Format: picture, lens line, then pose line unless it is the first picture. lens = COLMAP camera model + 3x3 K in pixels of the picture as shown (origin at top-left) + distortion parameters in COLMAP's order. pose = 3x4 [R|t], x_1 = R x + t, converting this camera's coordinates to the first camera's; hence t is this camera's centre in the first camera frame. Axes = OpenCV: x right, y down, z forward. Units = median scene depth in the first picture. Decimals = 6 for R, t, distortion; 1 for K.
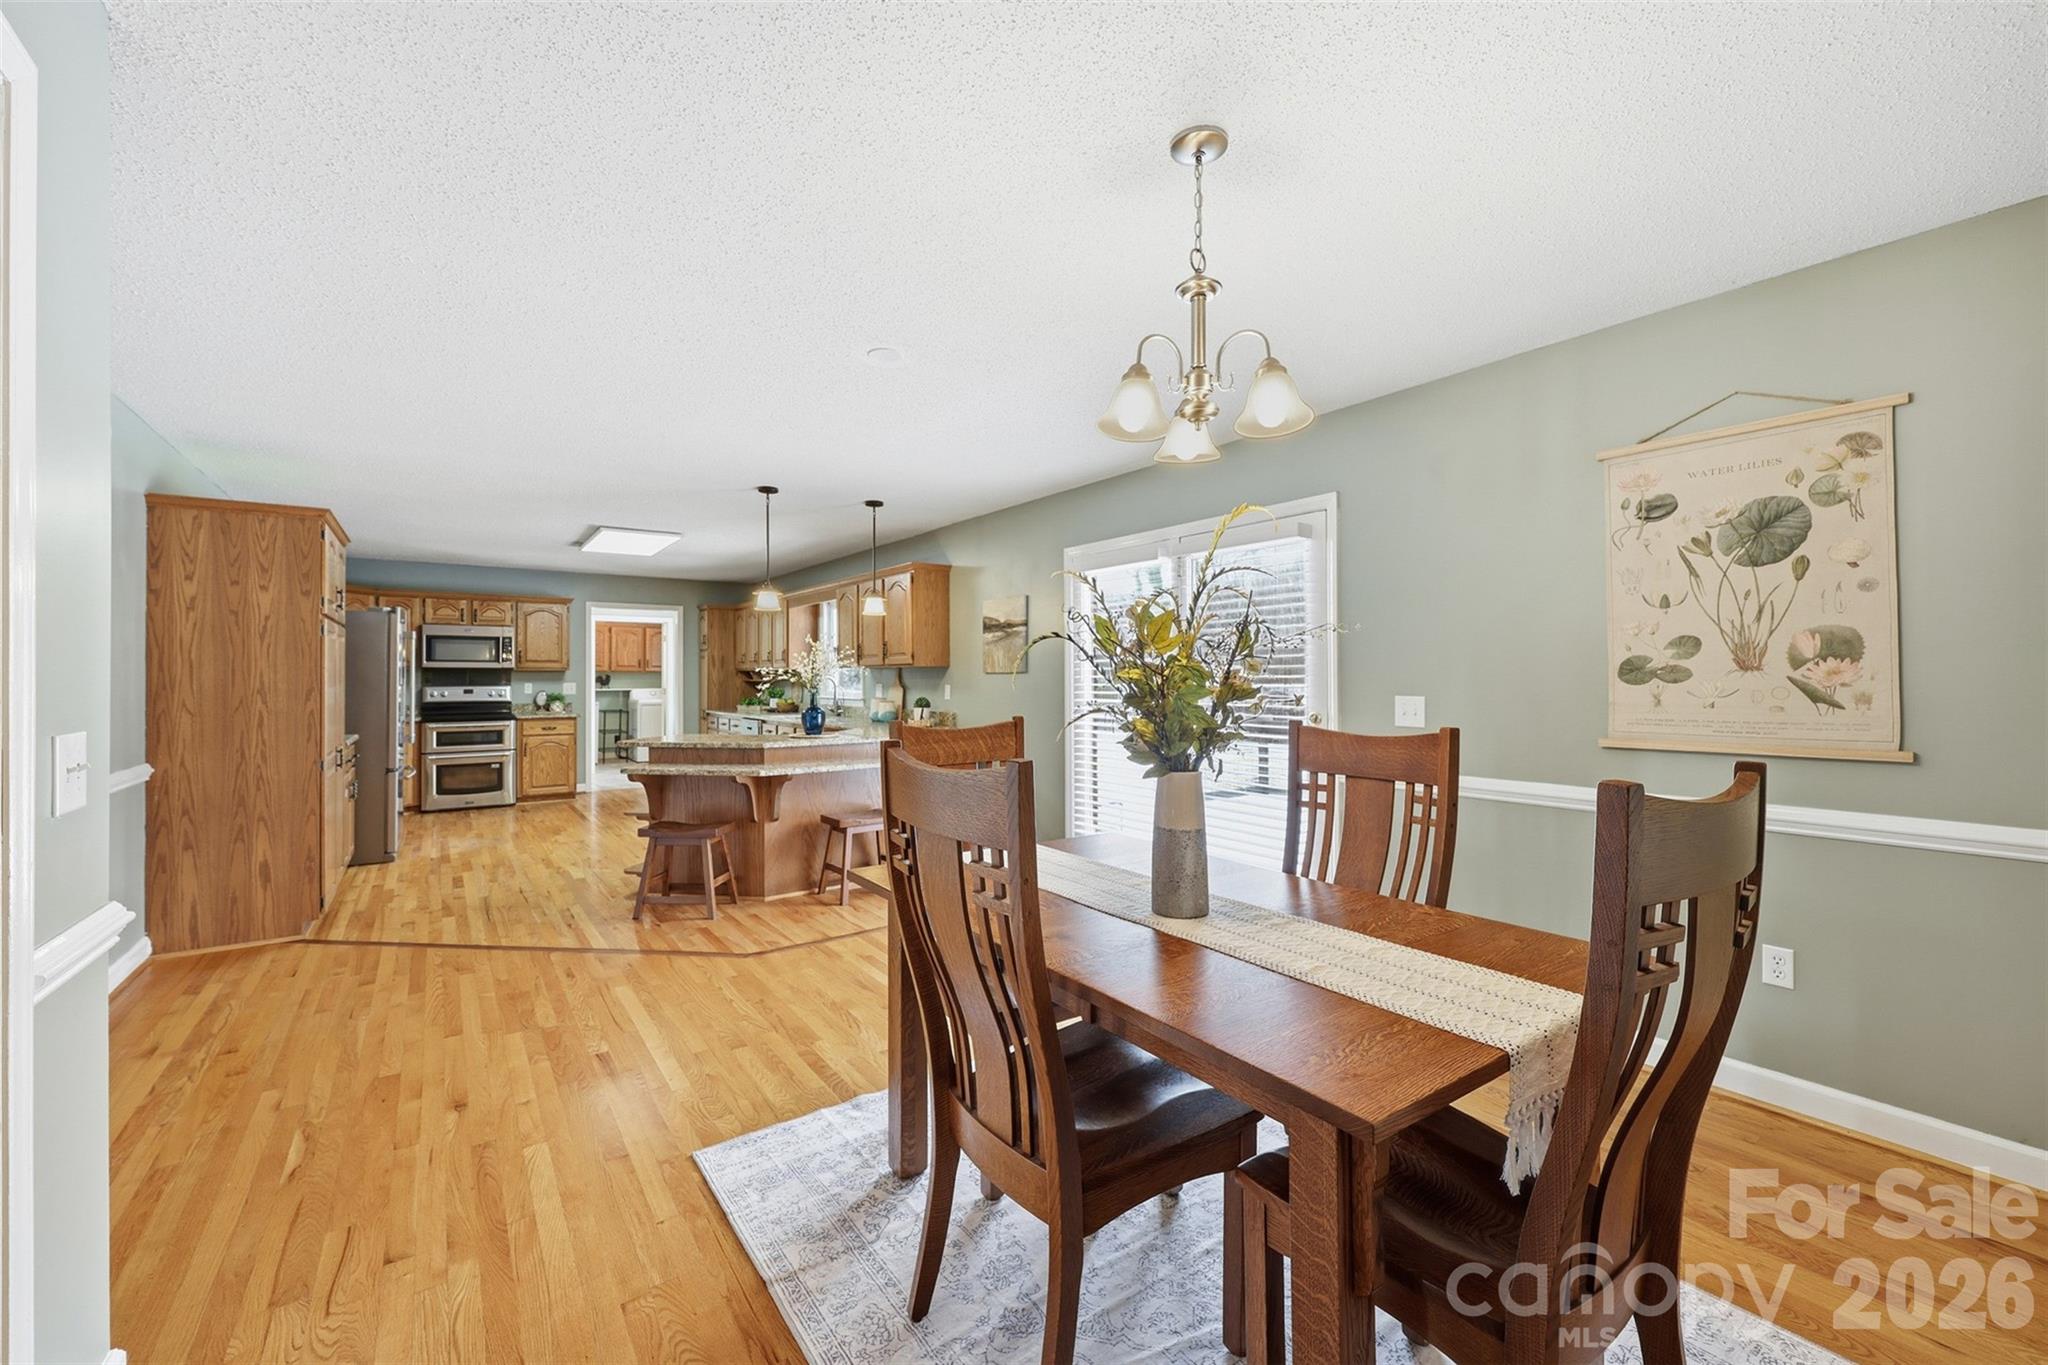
lens RADIAL K [[821.7, 0, 1024.0], [0, 821.7, 682.5], [0, 0, 1]] dist [-0.001123, -0.000090]
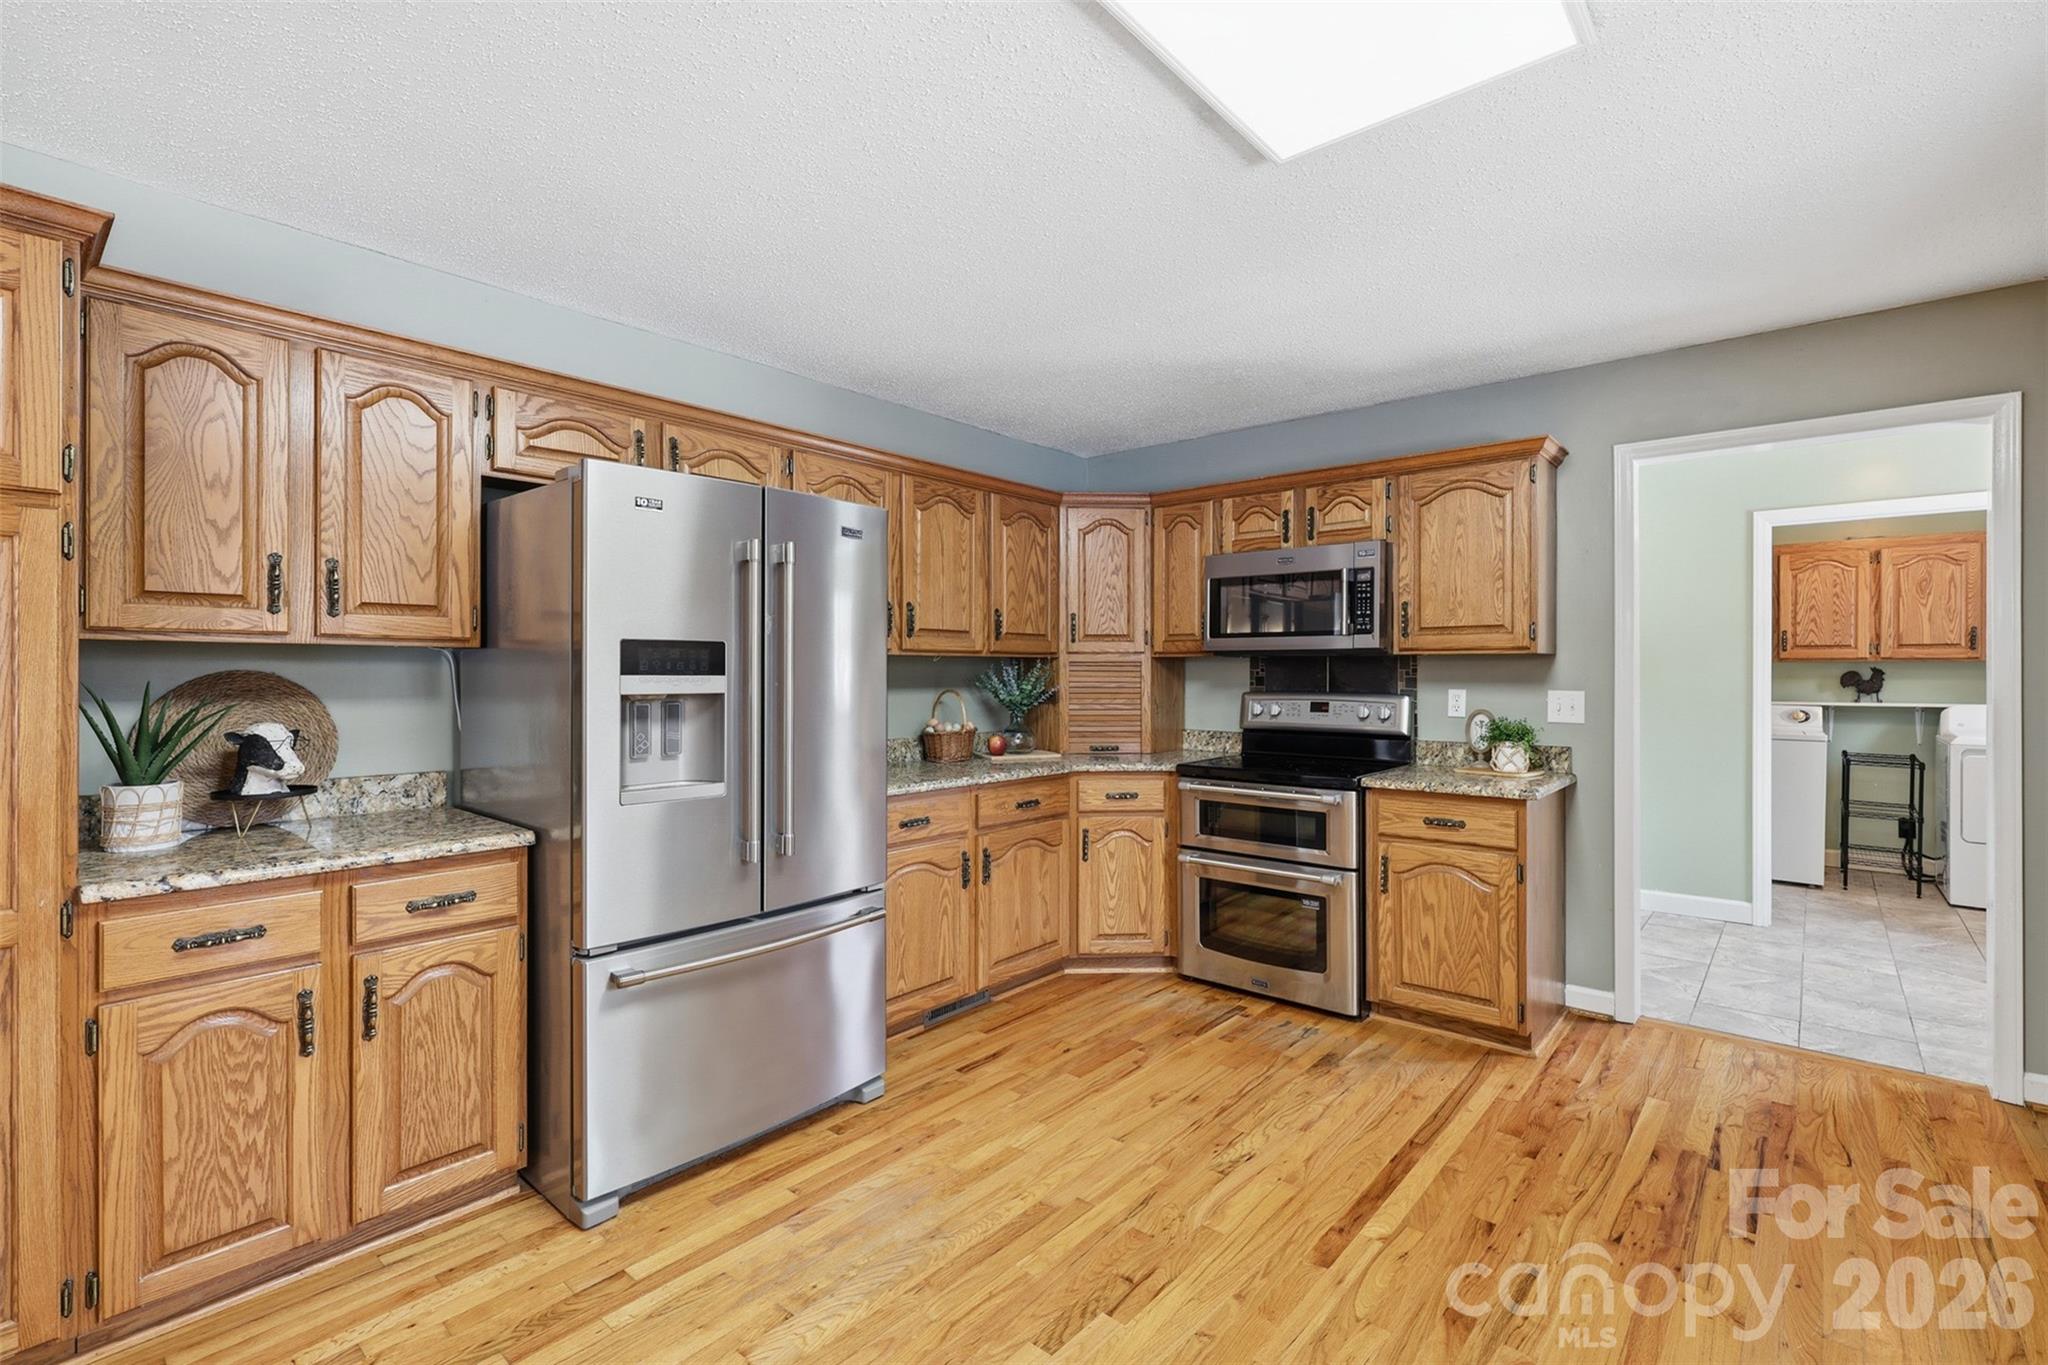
lens RADIAL K [[931.8, 0, 1024.0], [0, 931.8, 682.5], [0, 0, 1]] dist [0.001469, 0.000077]
pose [[0.245287, 0.009786, -0.969401, -0.246869], [-0.006881, 0.999941, 0.008353, -0.004882], [0.969426, 0.004622, 0.245340, 0.738659]]
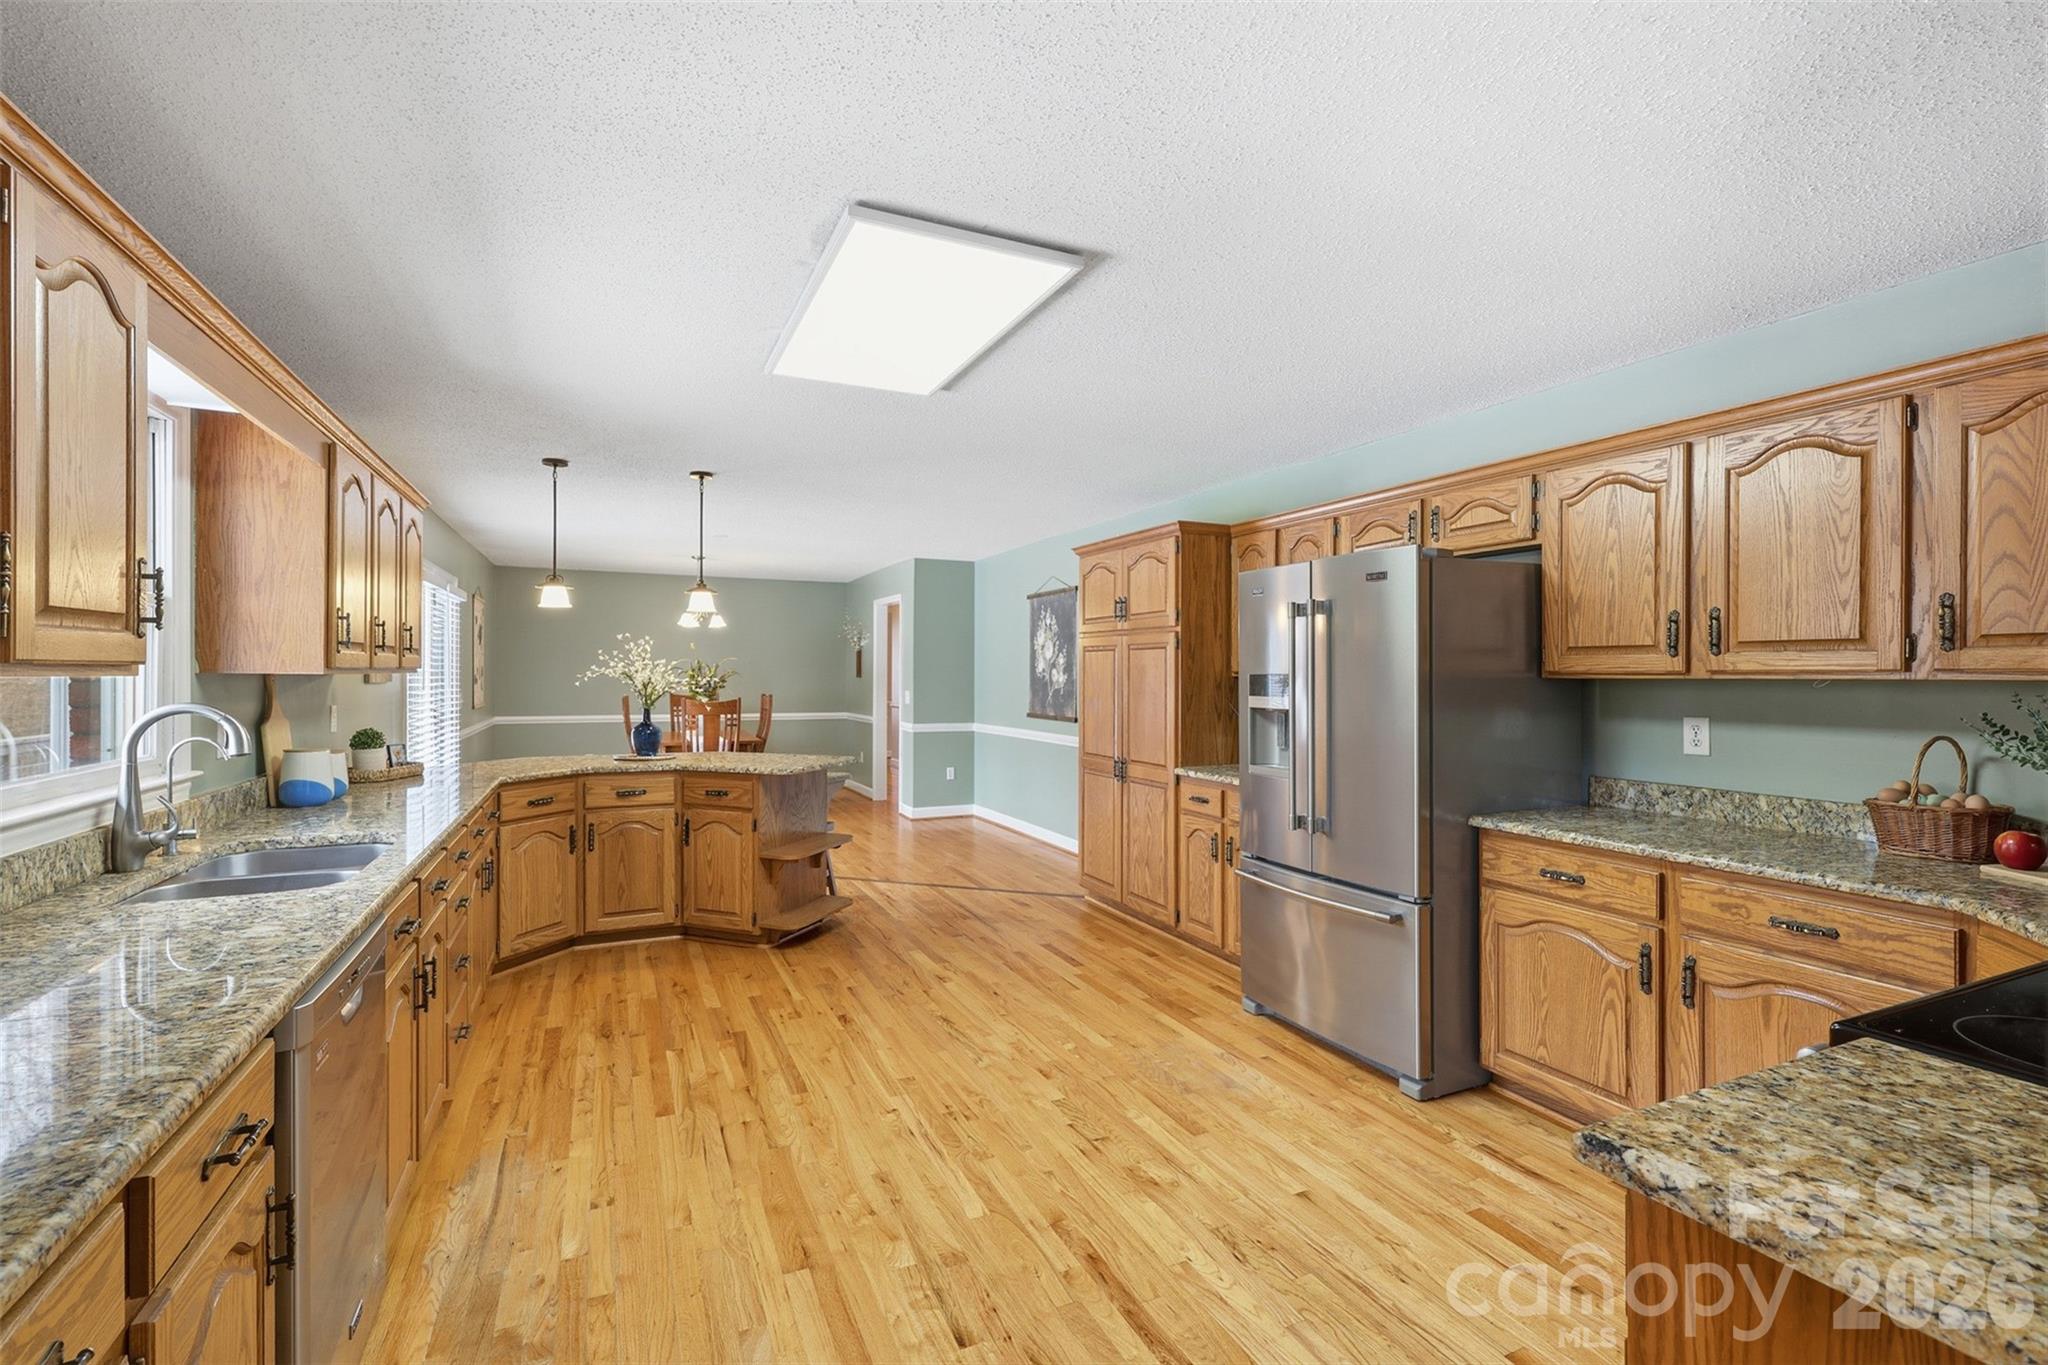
lens RADIAL K [[914.6, 0, 1019.5], [0, 914.6, 670.7], [0, 0, 1]] dist [-0.000103, -0.000567]
pose [[-0.981556, -0.002142, 0.191161, -0.493249], [-0.002101, 0.999998, 0.000417, -0.015517], [-0.191162, 0.000008, -0.981559, 1.128443]]
